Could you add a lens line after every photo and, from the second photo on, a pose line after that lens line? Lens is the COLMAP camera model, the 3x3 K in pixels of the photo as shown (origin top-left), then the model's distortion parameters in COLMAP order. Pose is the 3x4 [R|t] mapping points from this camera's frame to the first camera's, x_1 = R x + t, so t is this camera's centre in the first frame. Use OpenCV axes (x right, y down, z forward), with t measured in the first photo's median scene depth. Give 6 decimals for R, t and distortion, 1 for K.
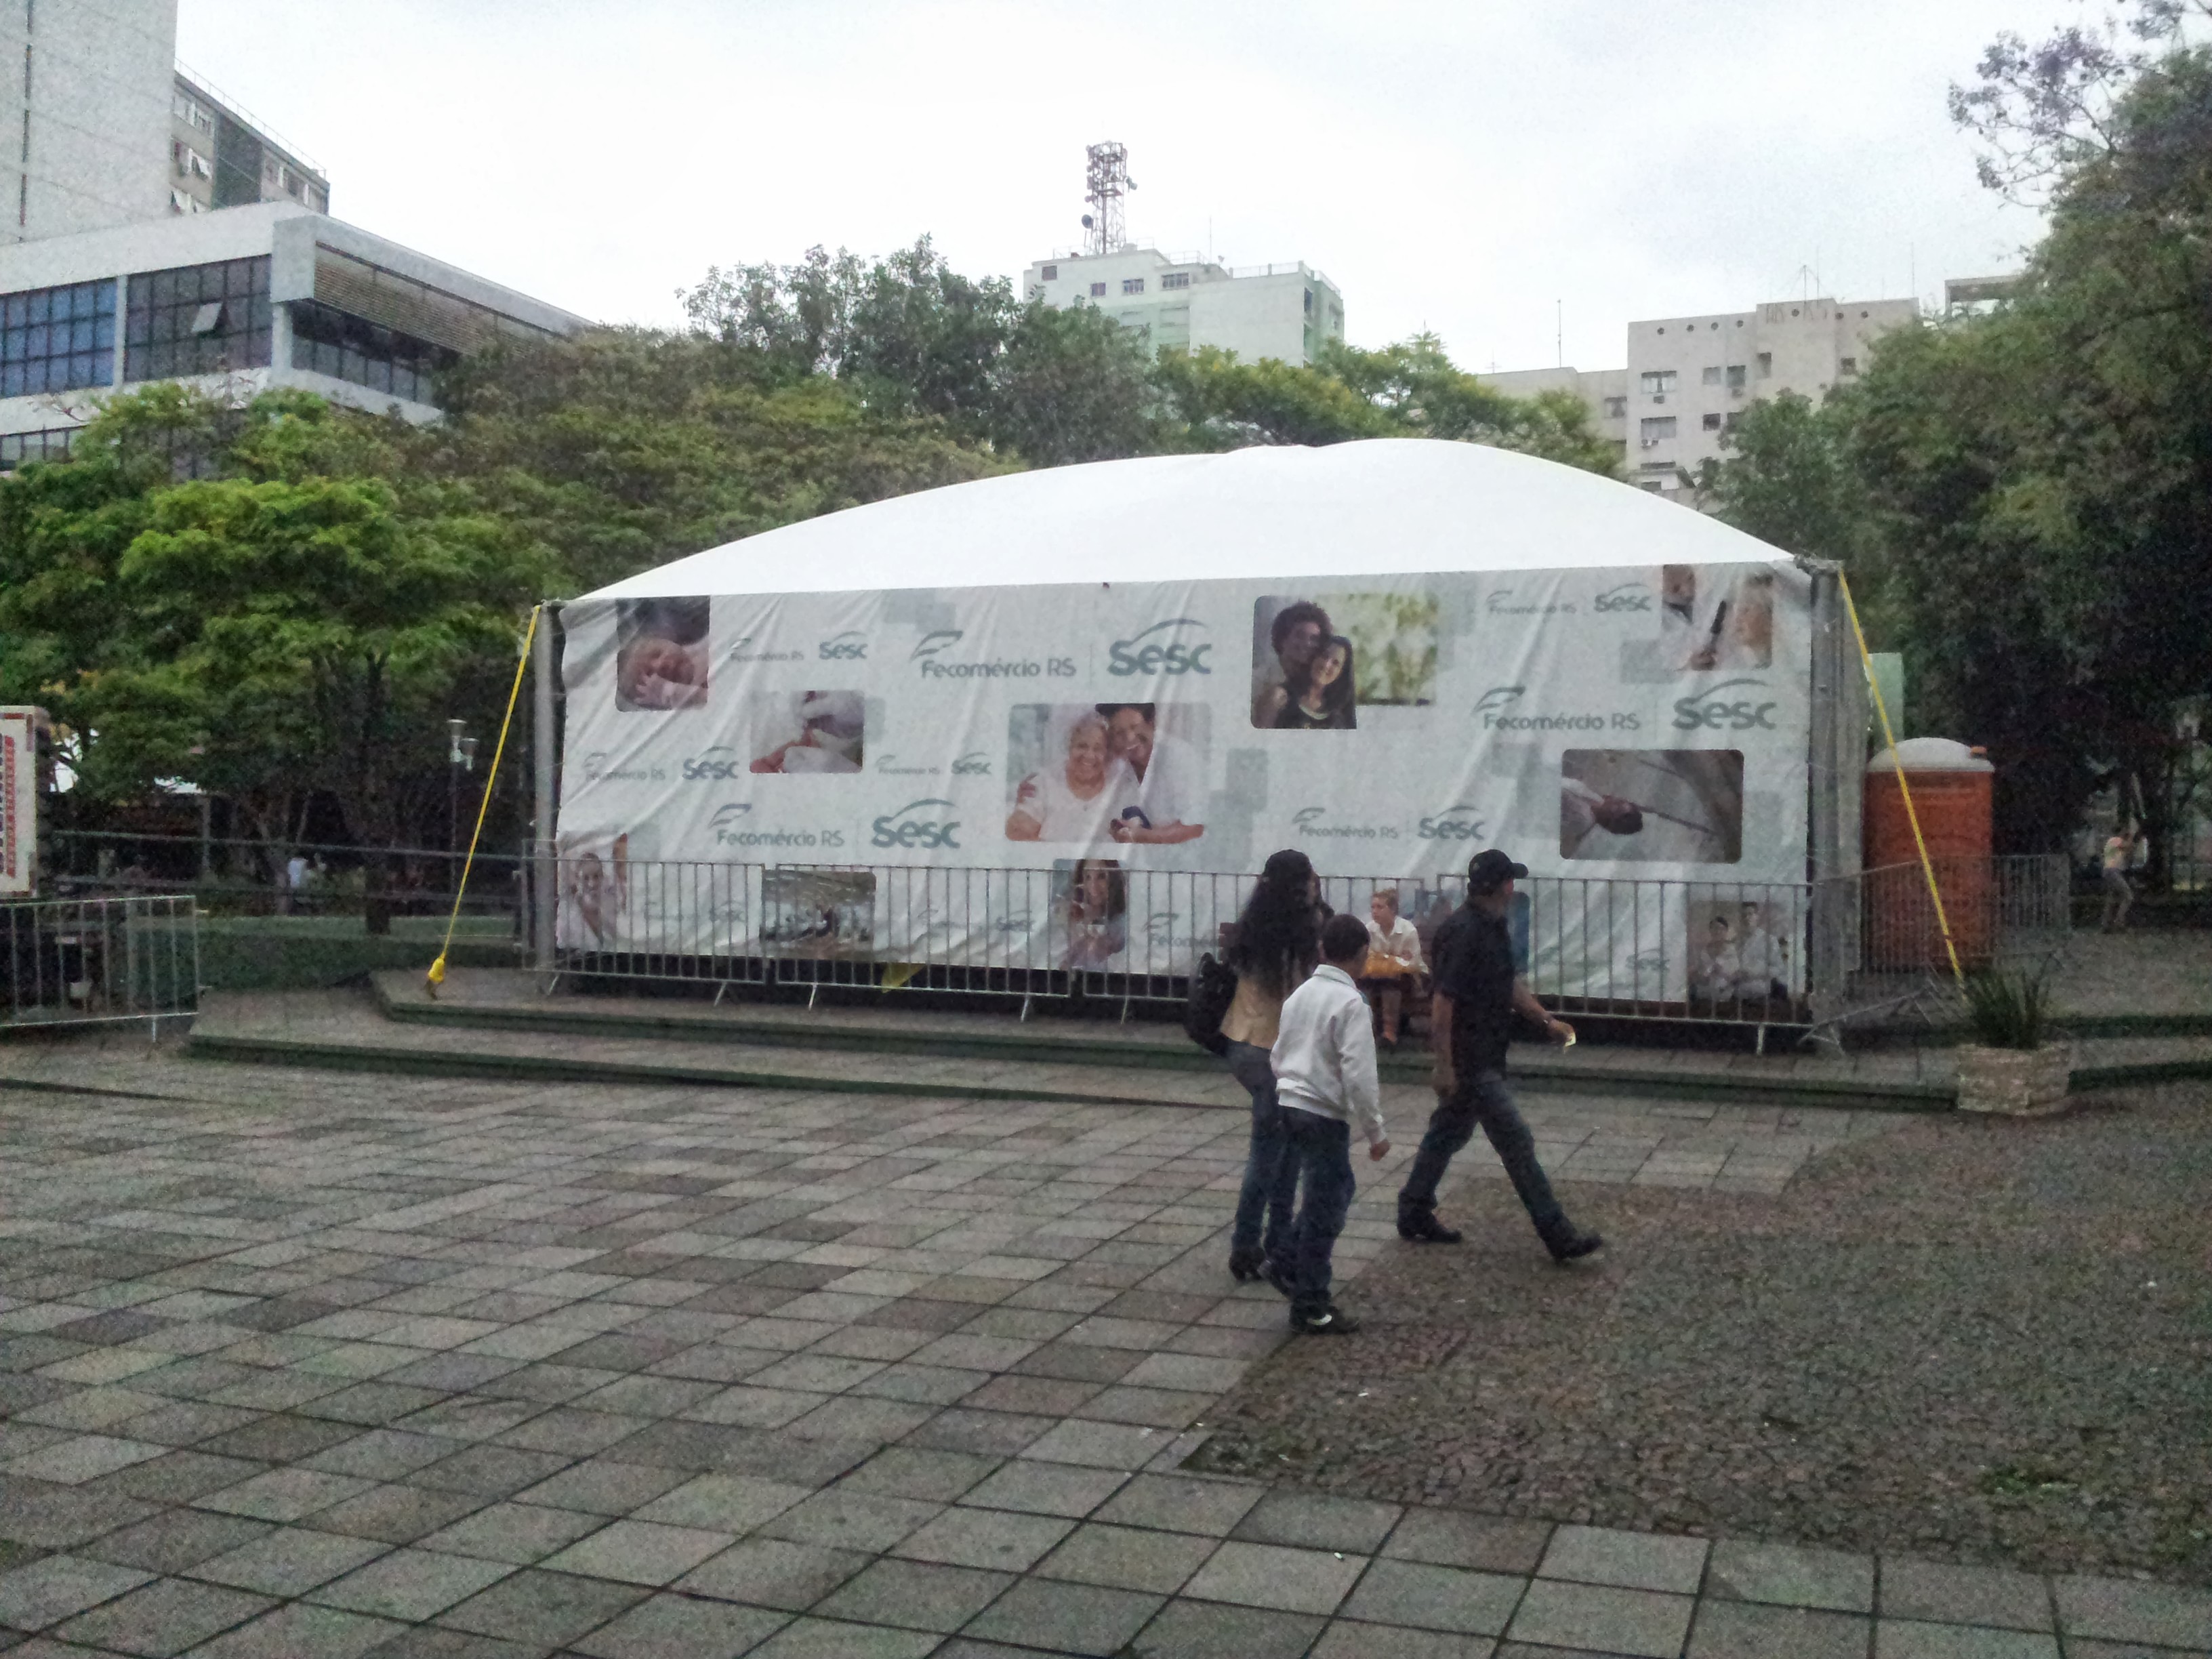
lens RADIAL K [[2016.7, 0, 1124.5], [0, 2016.7, 820.1], [0, 0, 1]] dist [0.043405, -0.142966]
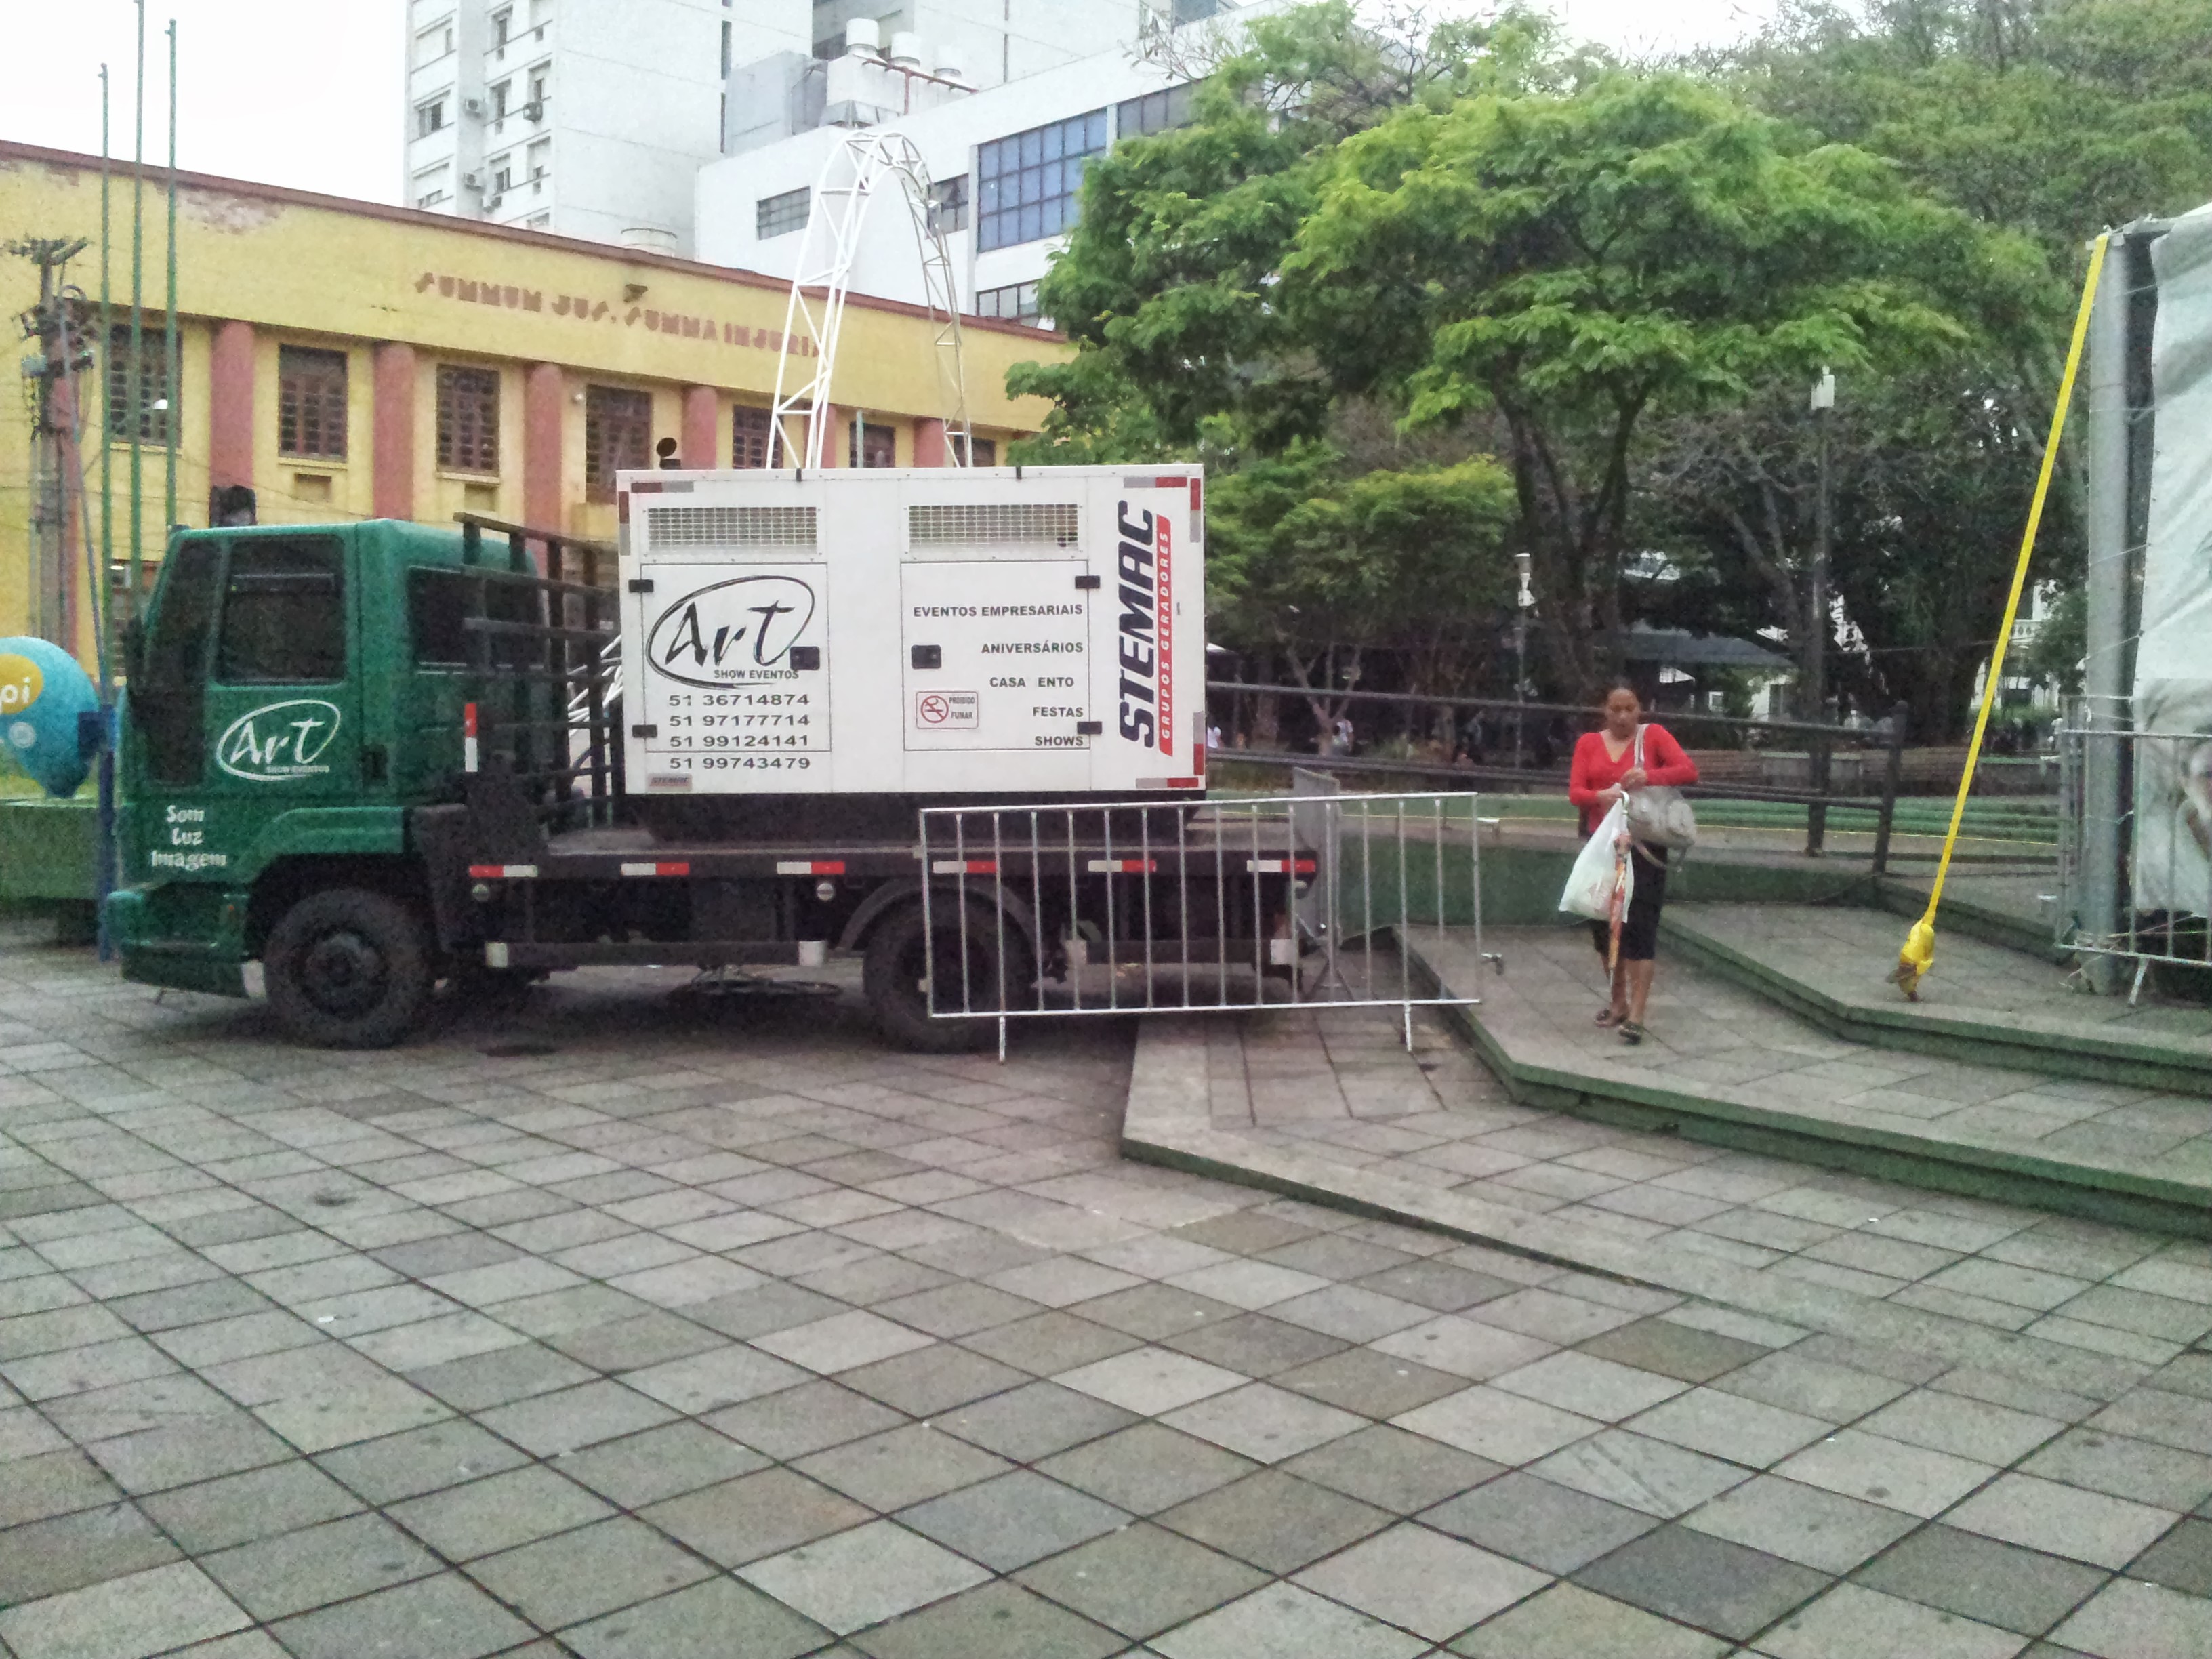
lens RADIAL K [[2016.7, 0, 1106.4], [0, 2016.7, 826.2], [0, 0, 1]] dist [0.043405, -0.142966]
pose [[0.903852, 0.031037, -0.426718, -0.286947], [-0.001343, 0.997566, 0.069713, 0.007028], [0.427844, -0.062437, 0.901694, 0.412811]]
